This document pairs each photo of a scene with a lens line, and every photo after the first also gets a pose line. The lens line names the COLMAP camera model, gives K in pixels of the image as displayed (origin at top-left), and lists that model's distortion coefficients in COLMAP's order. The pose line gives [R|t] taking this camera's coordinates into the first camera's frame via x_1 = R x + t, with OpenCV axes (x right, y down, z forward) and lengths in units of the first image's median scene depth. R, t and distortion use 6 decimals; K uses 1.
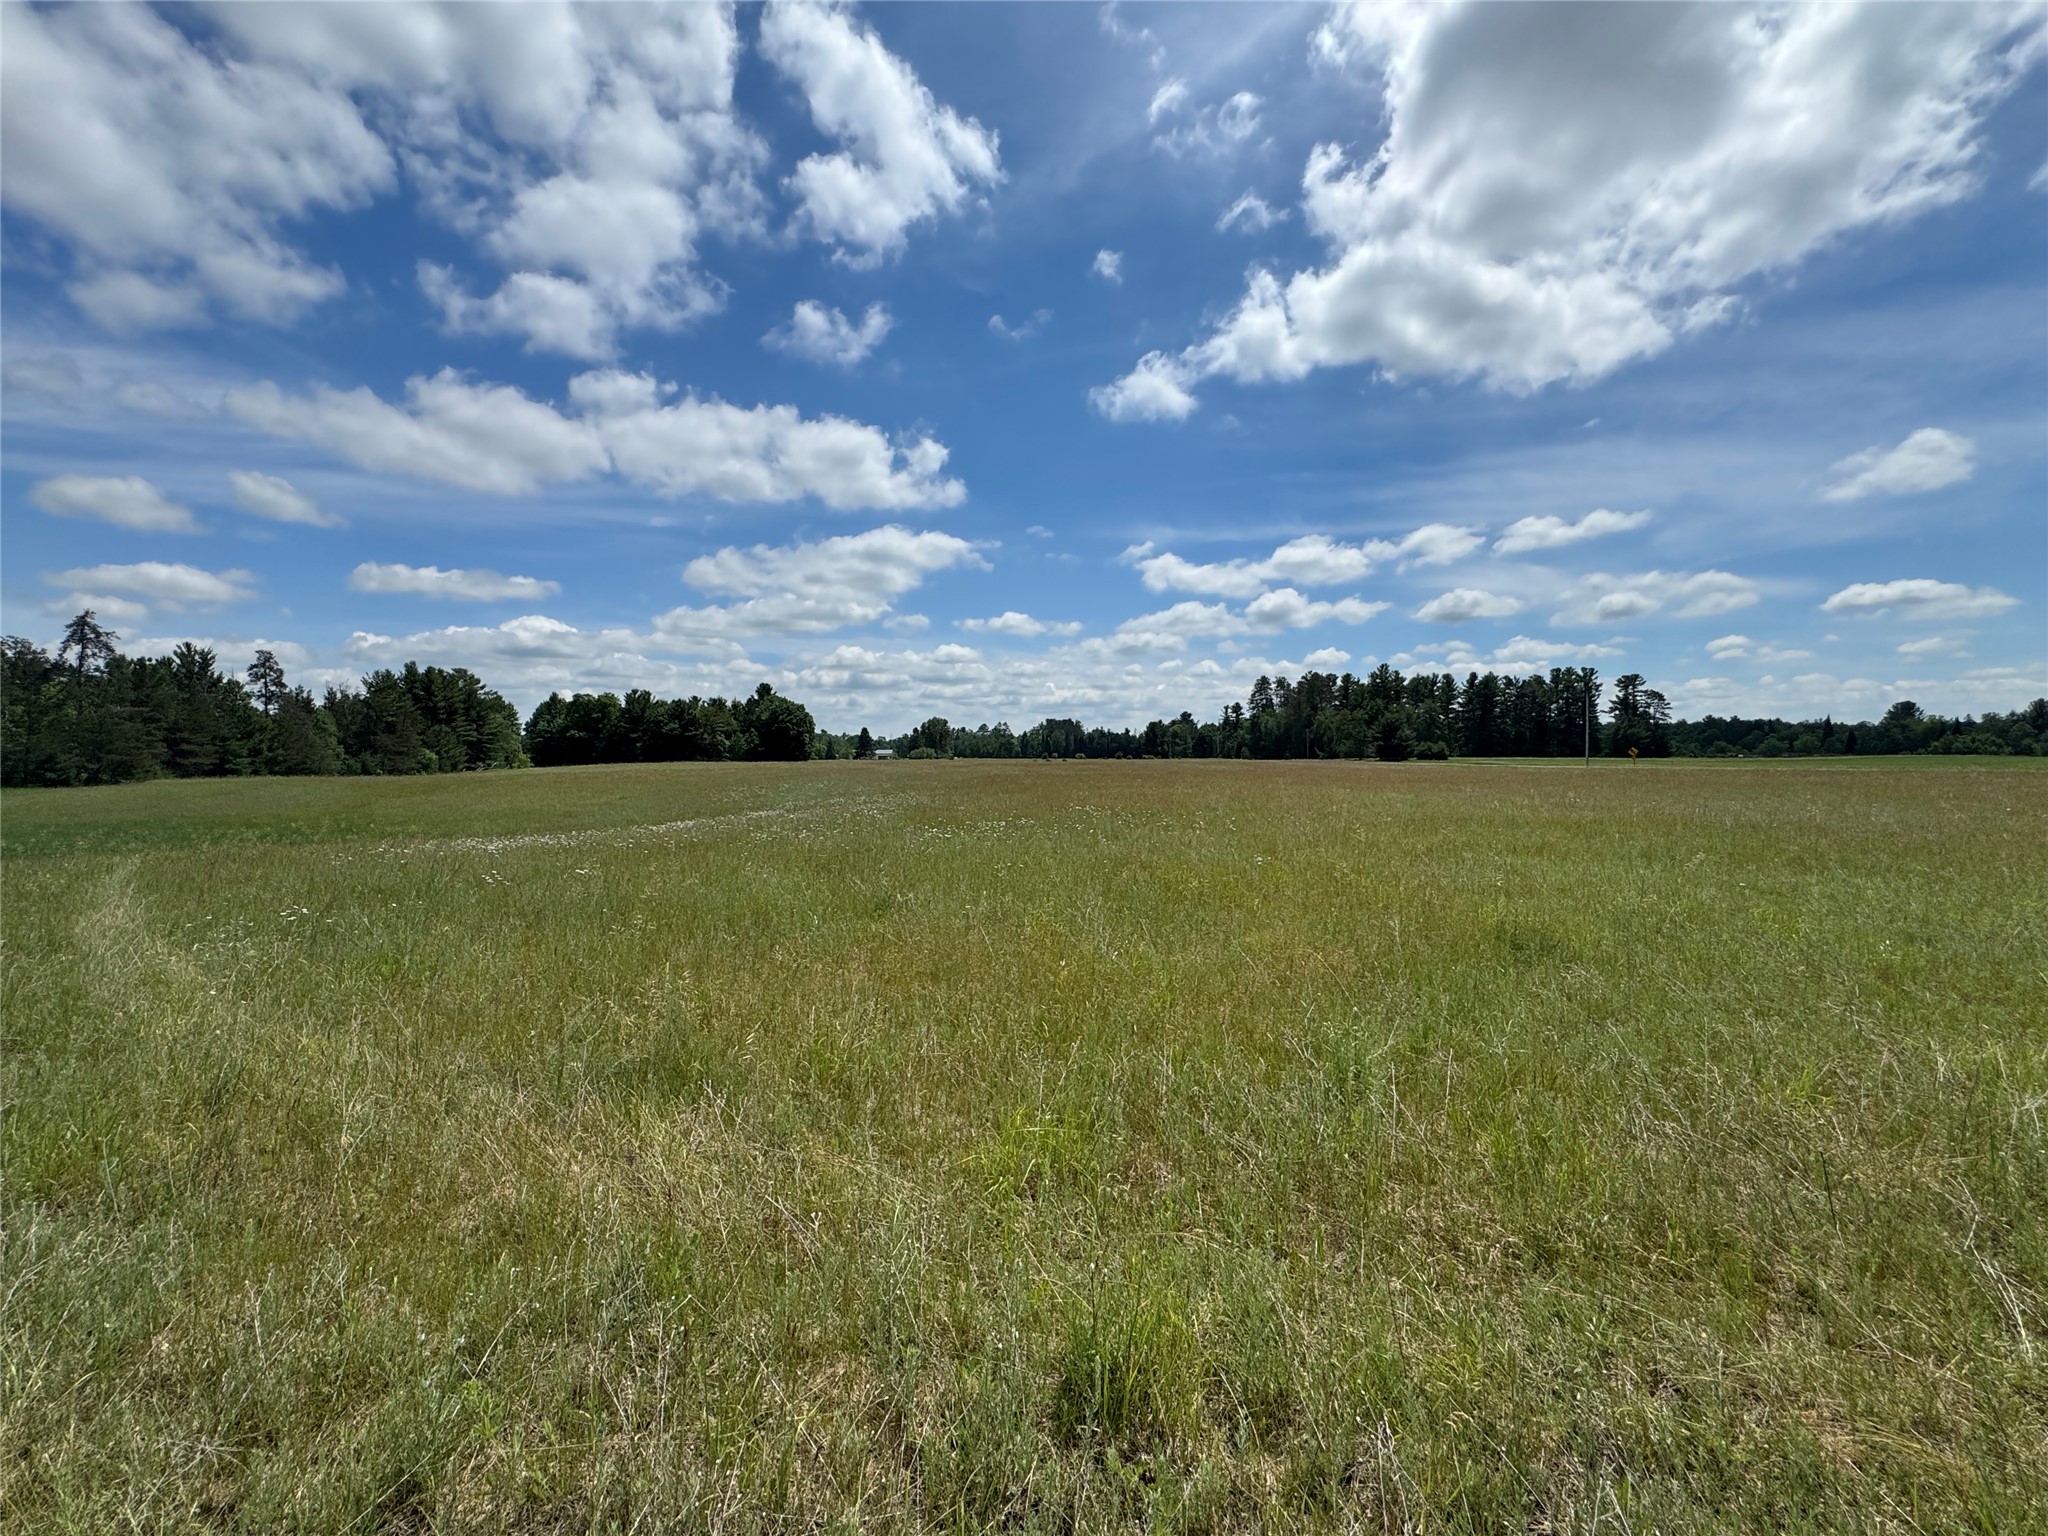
lens RADIAL K [[911.3, 0, 1037.7], [0, 911.3, 760.6], [0, 0, 1]] dist [-0.012295, 0.003117]
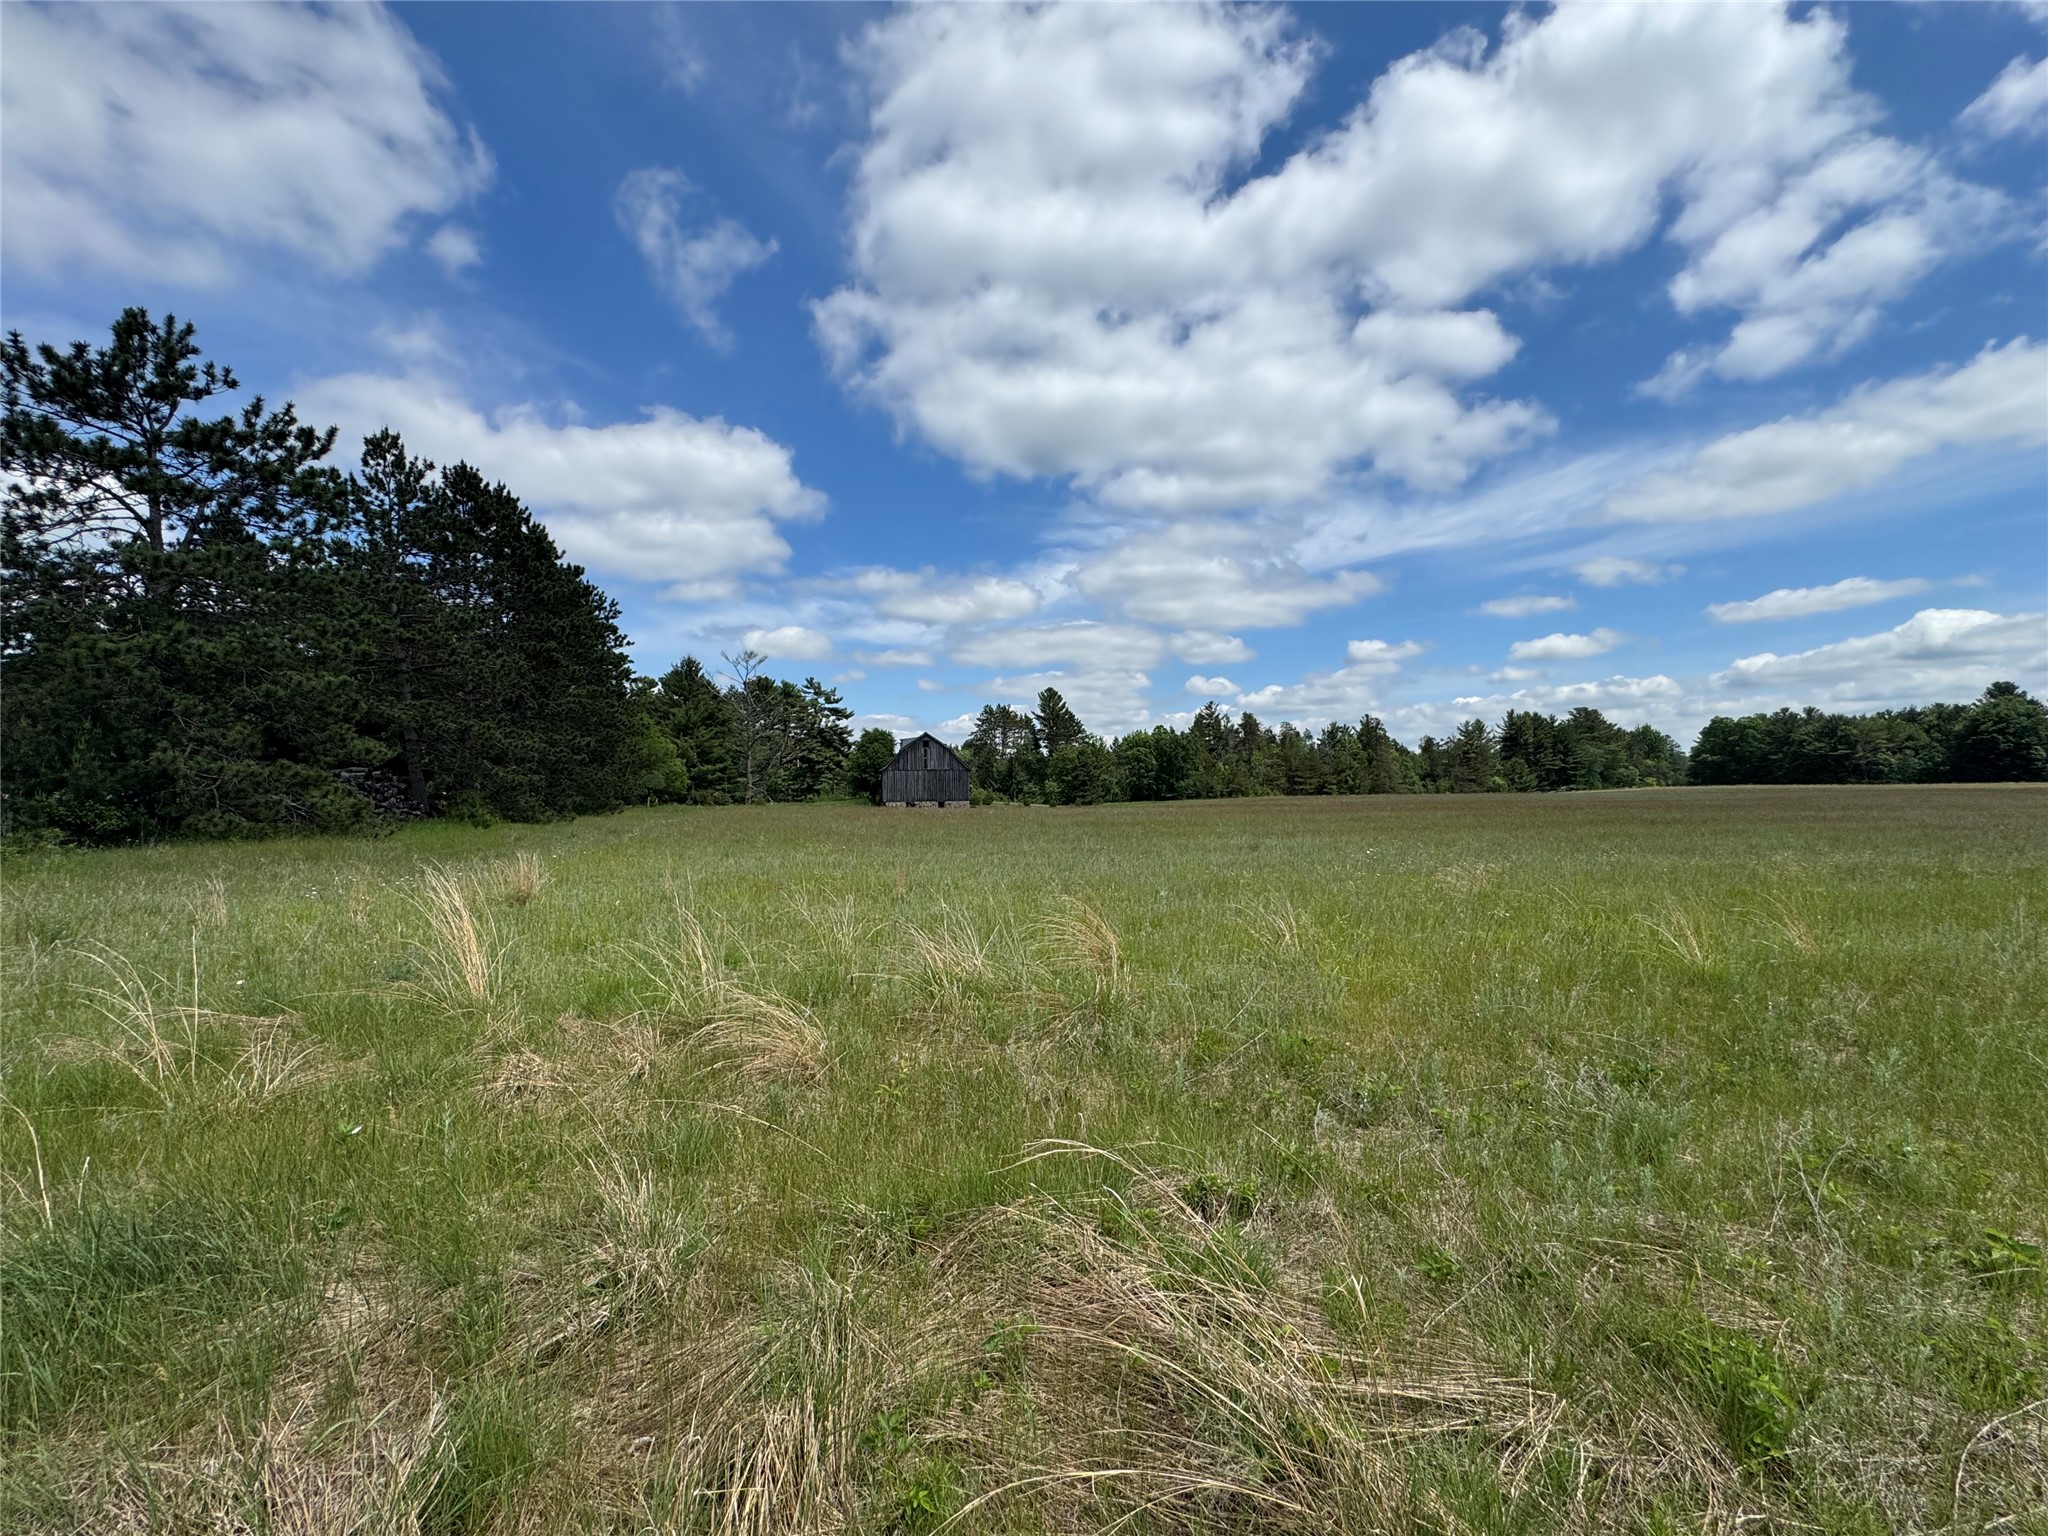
lens RADIAL K [[850.1, 0, 1023.7], [0, 850.1, 772.4], [0, 0, 1]] dist [-0.004316, 0.000593]
pose [[0.198718, -0.017682, -0.979897, 0.277216], [0.006668, 0.999838, -0.016690, -0.002036], [0.980034, -0.003218, 0.198803, 0.041953]]
